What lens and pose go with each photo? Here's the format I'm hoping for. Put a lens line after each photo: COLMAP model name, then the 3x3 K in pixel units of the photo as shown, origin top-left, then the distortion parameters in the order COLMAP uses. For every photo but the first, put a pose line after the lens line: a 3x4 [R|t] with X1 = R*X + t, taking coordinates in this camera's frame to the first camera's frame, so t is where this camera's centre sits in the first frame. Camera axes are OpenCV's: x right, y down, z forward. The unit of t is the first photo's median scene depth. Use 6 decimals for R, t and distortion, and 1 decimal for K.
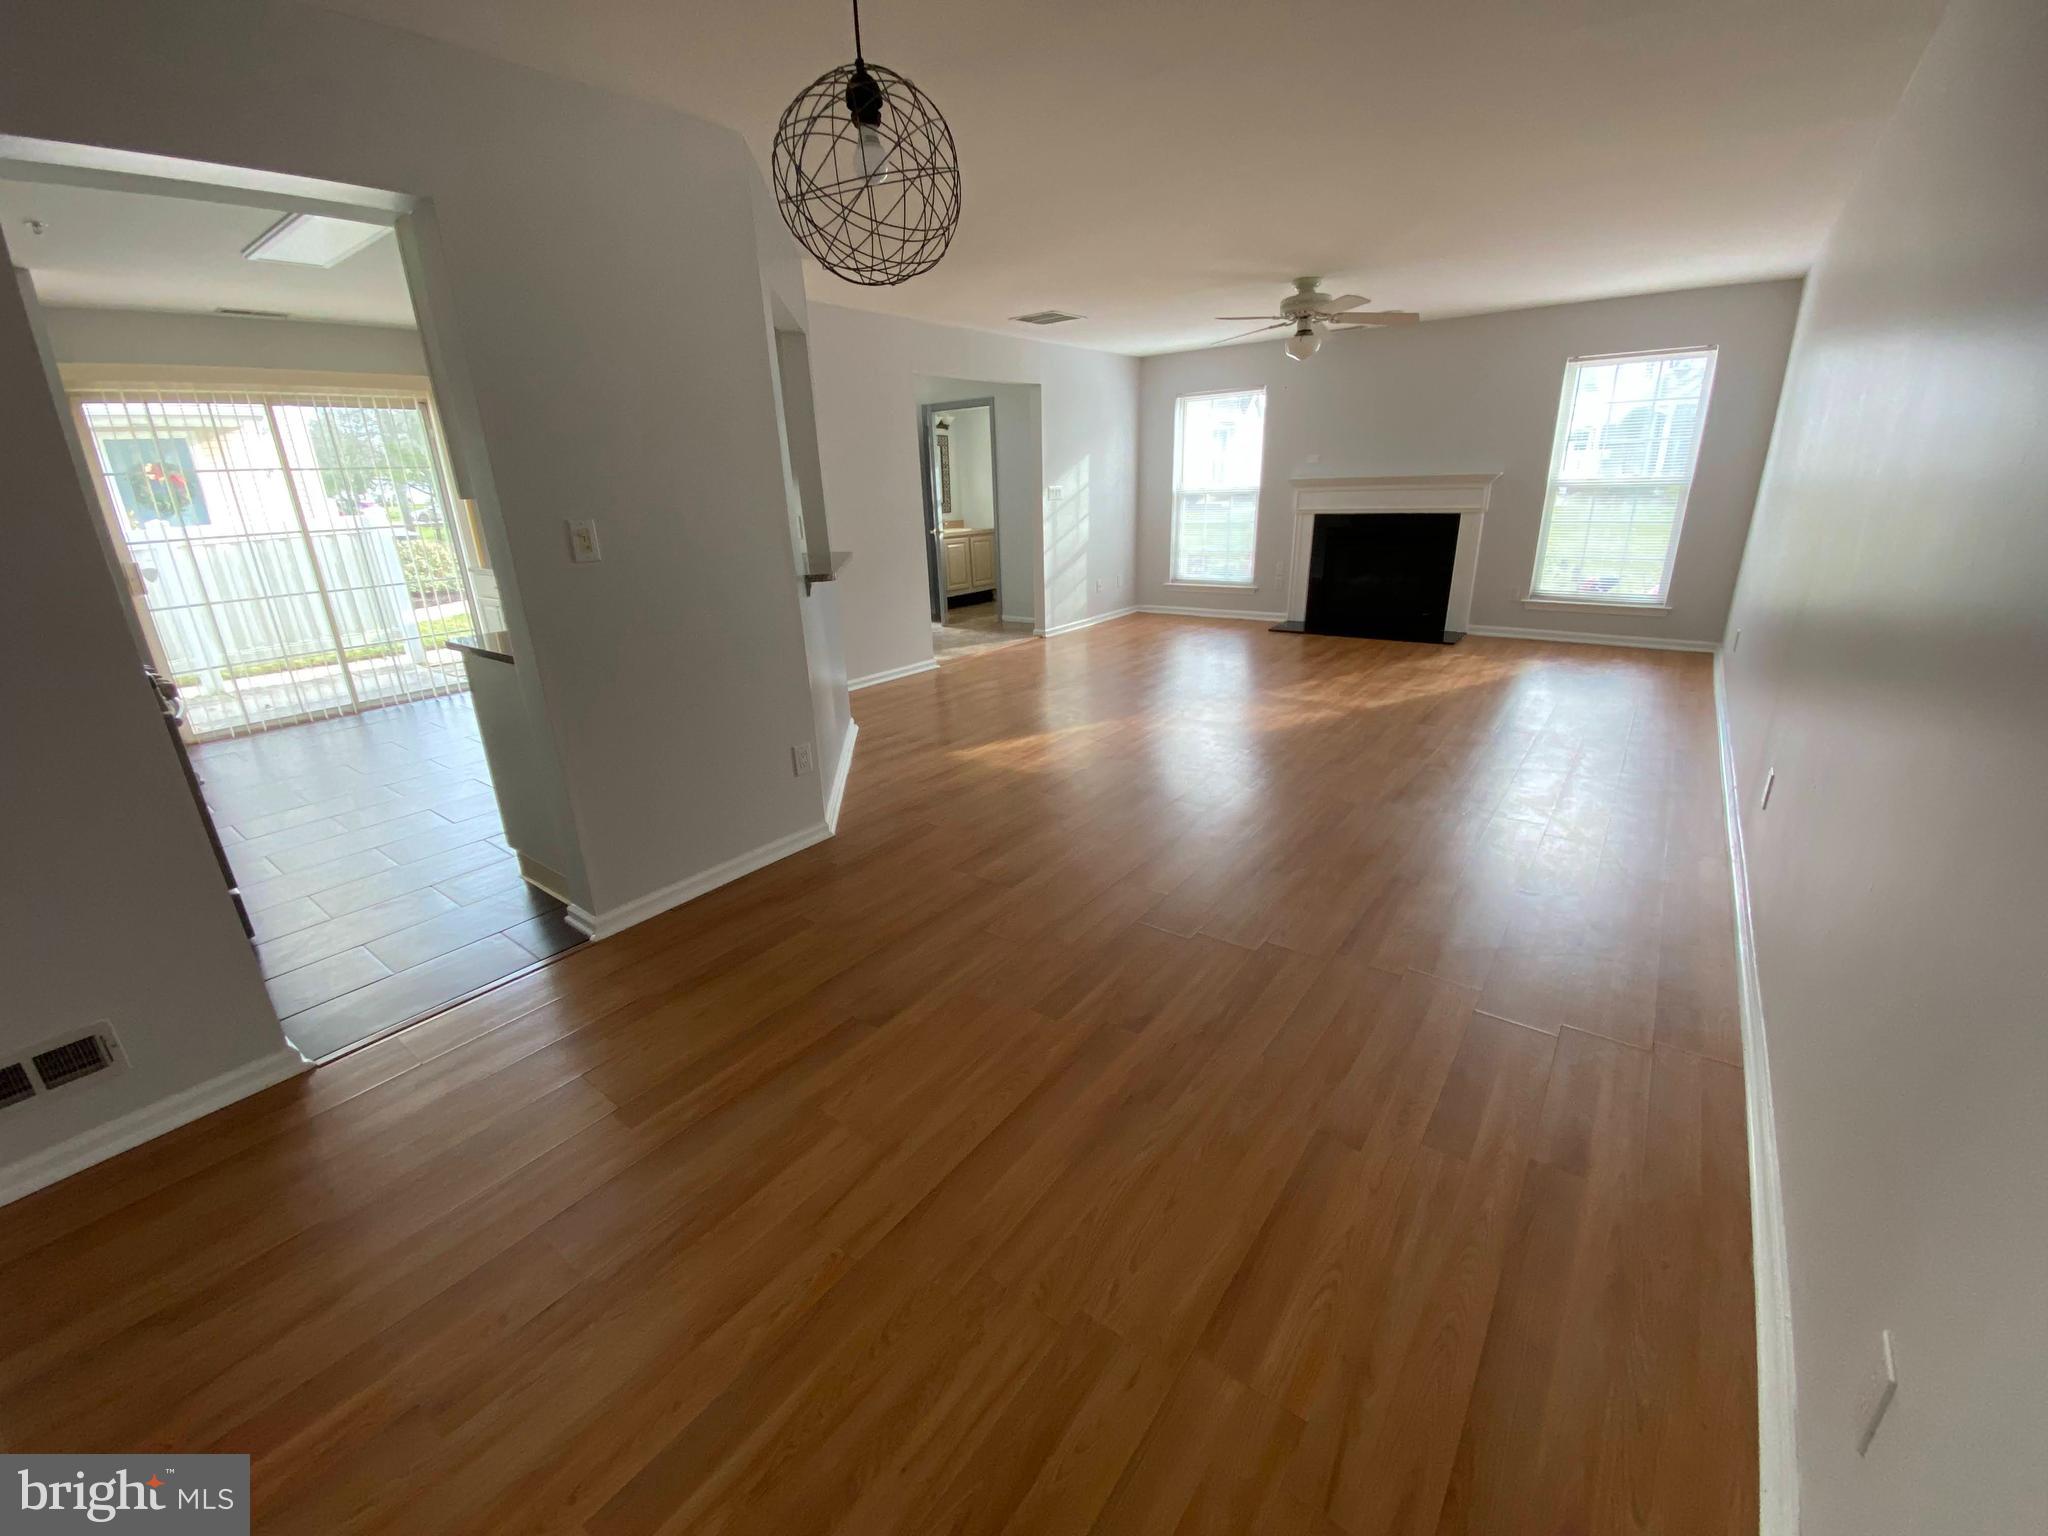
lens RADIAL K [[829.9, 0, 1027.5], [0, 829.9, 767.0], [0, 0, 1]] dist [0.011526, -0.016196]
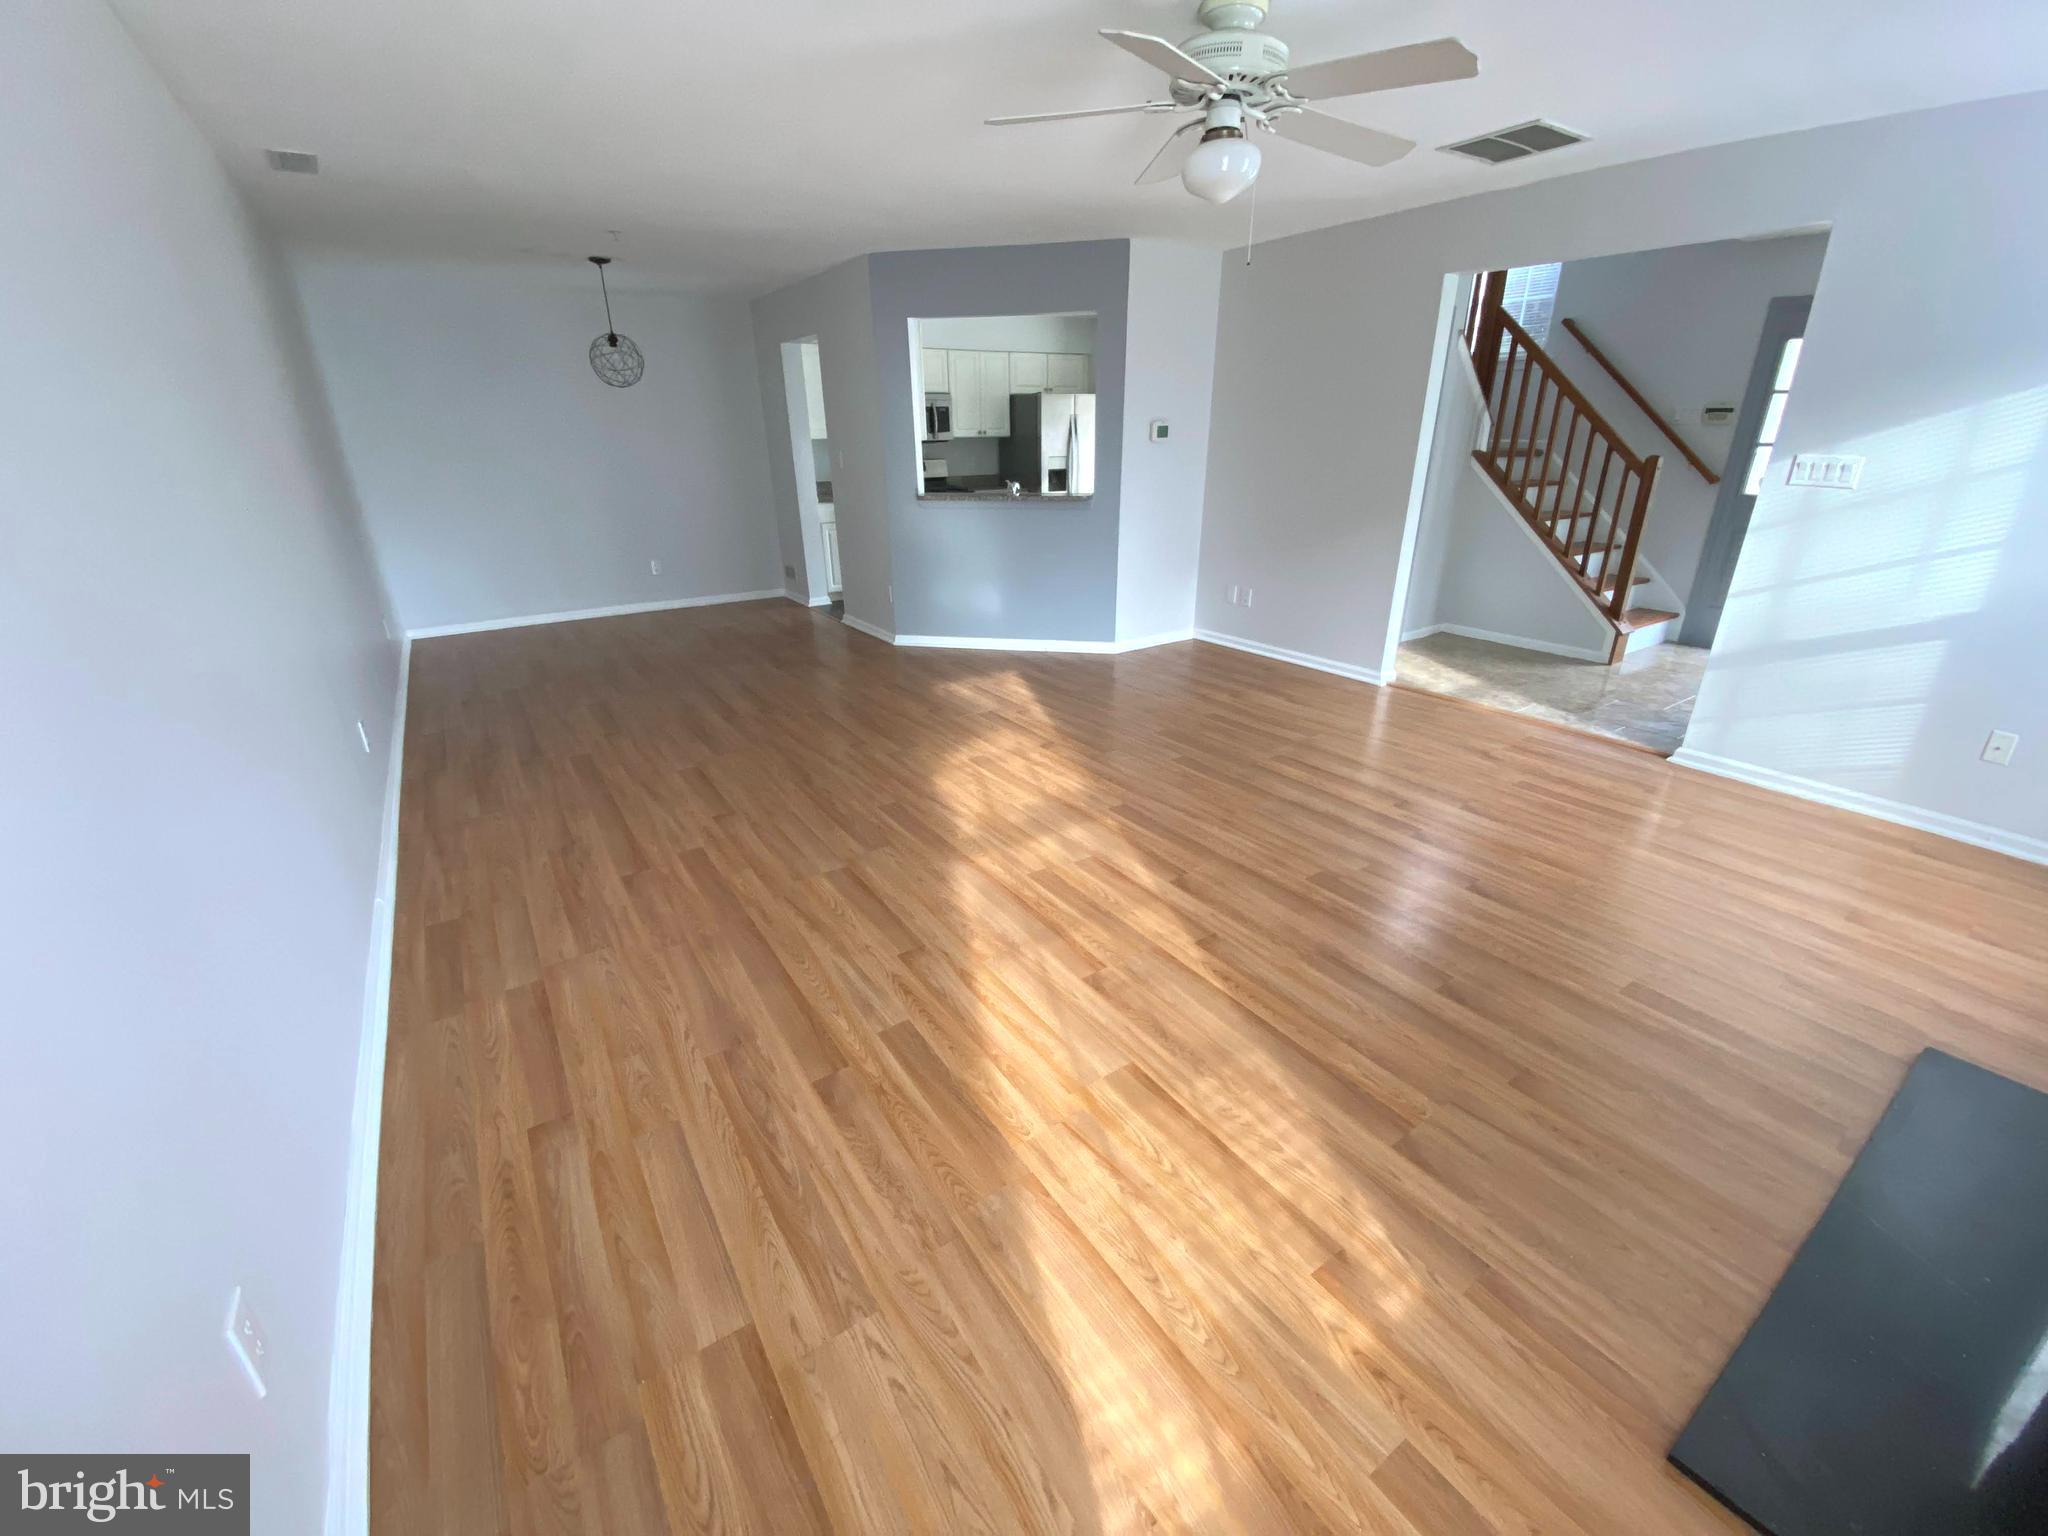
lens RADIAL K [[829.9, 0, 1027.5], [0, 829.9, 767.0], [0, 0, 1]] dist [0.011526, -0.016196]
pose [[-0.318101, 0.386042, -0.865900, 0.747028], [-0.293948, 0.828171, 0.477207, -0.361113], [0.901336, 0.406330, -0.149966, 0.948031]]
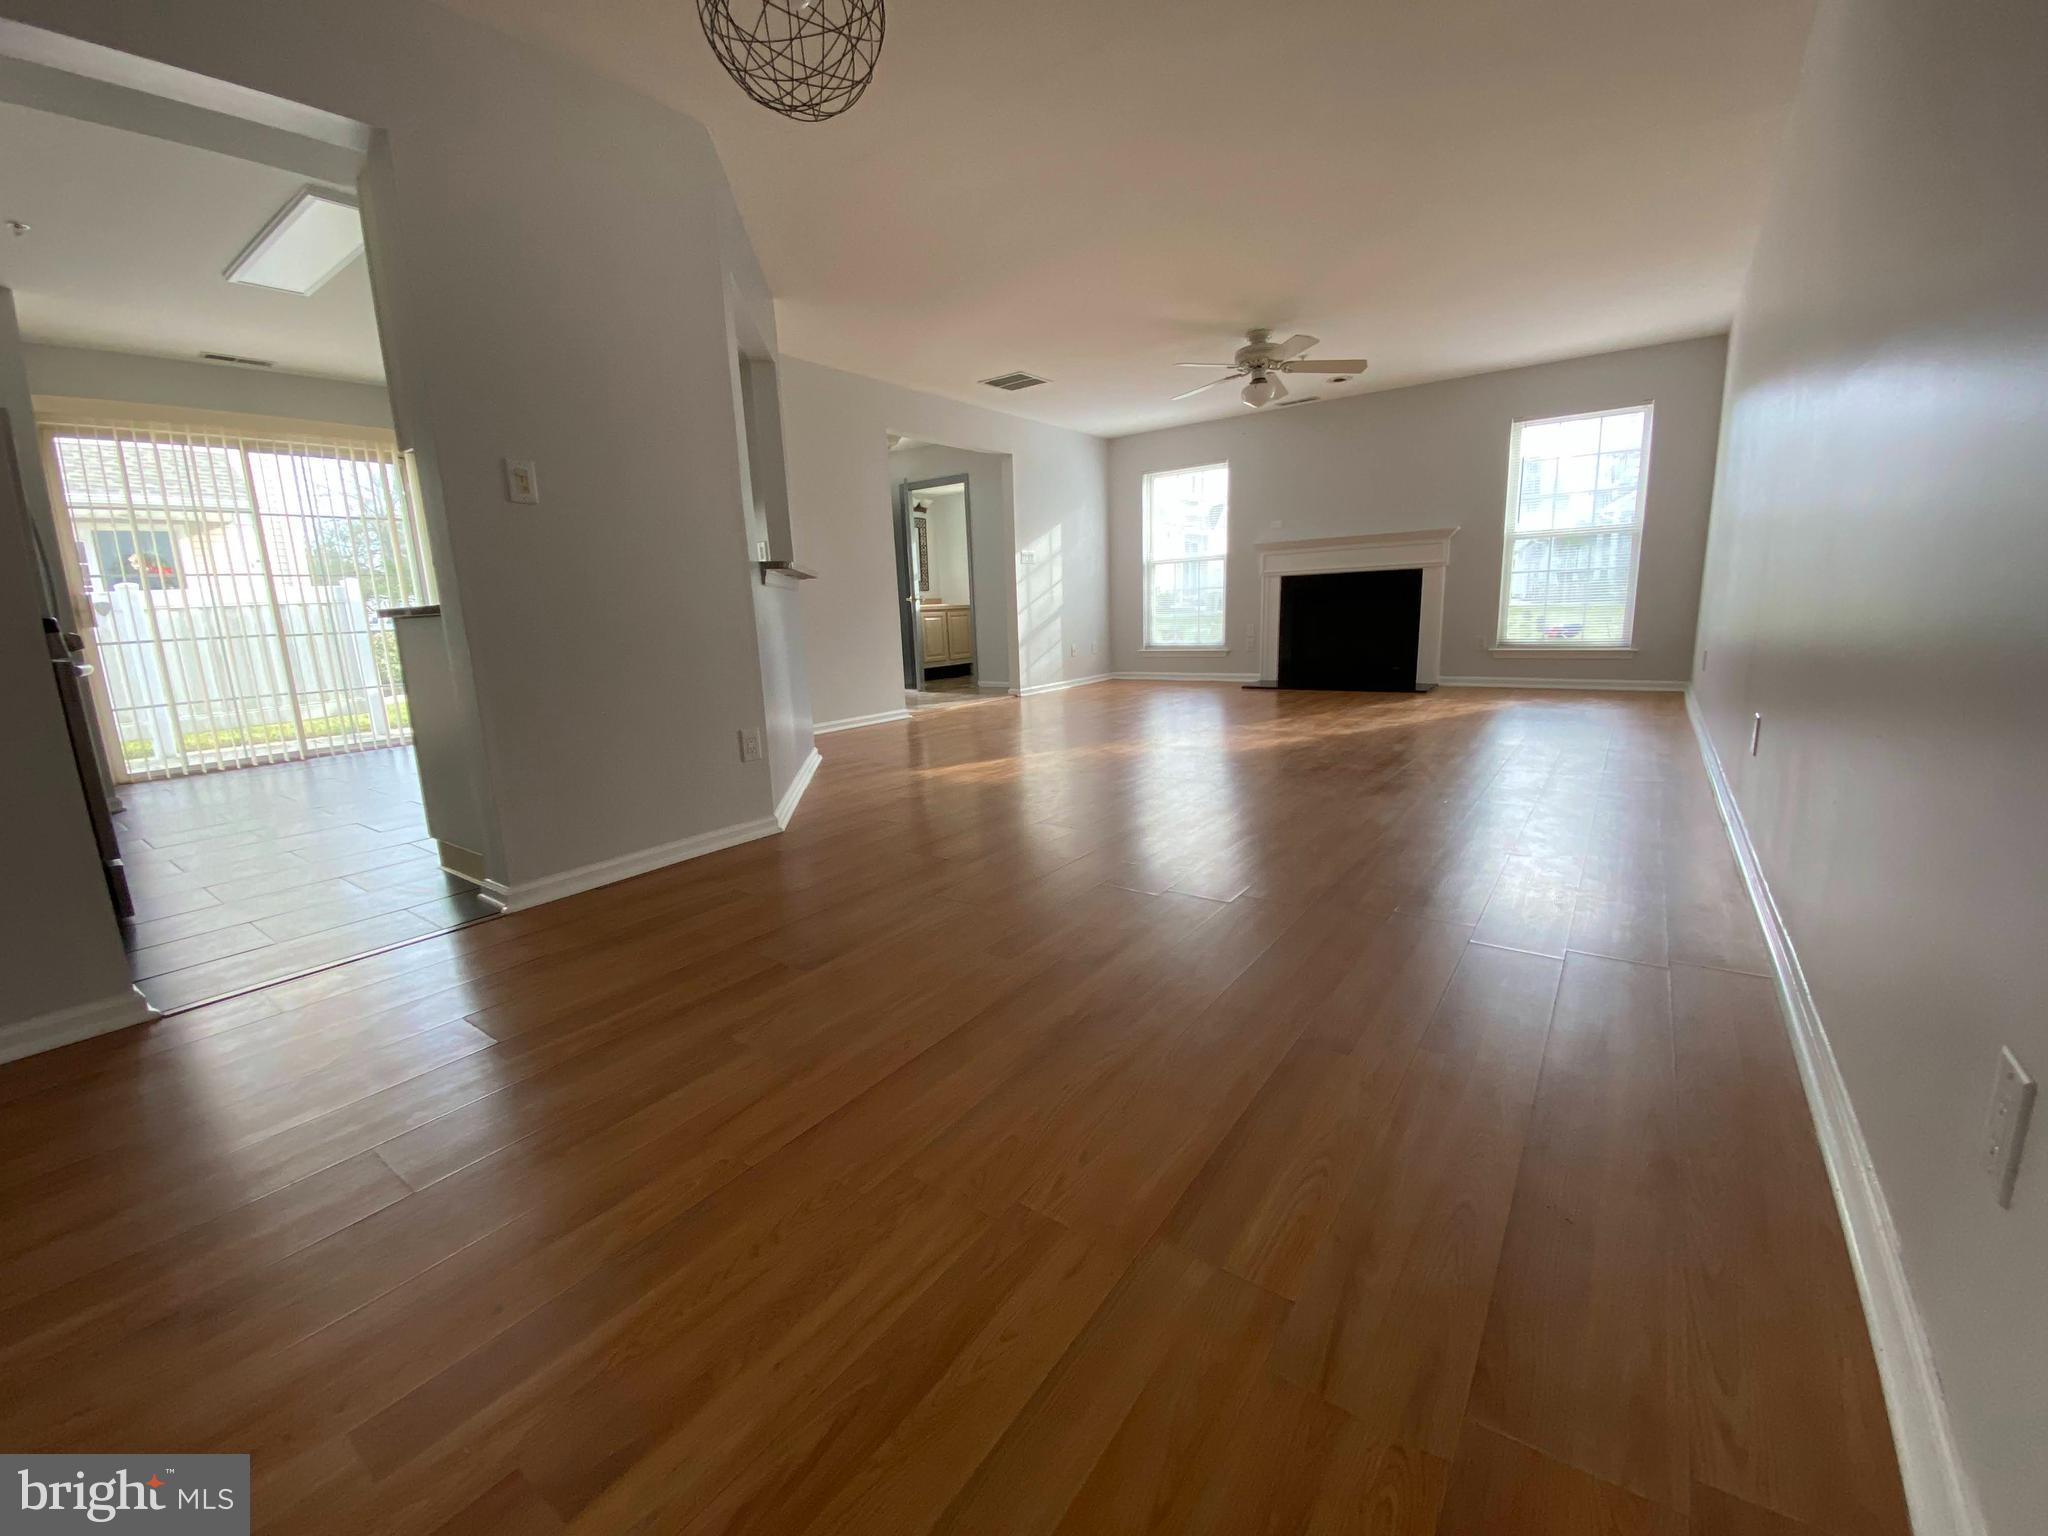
lens RADIAL K [[829.9, 0, 1027.5], [0, 829.9, 767.0], [0, 0, 1]] dist [0.011526, -0.016196]
pose [[0.999788, -0.011527, 0.017063, 0.016030], [0.013781, 0.990271, -0.138466, 0.084167], [-0.015301, 0.138672, 0.990220, 0.031537]]
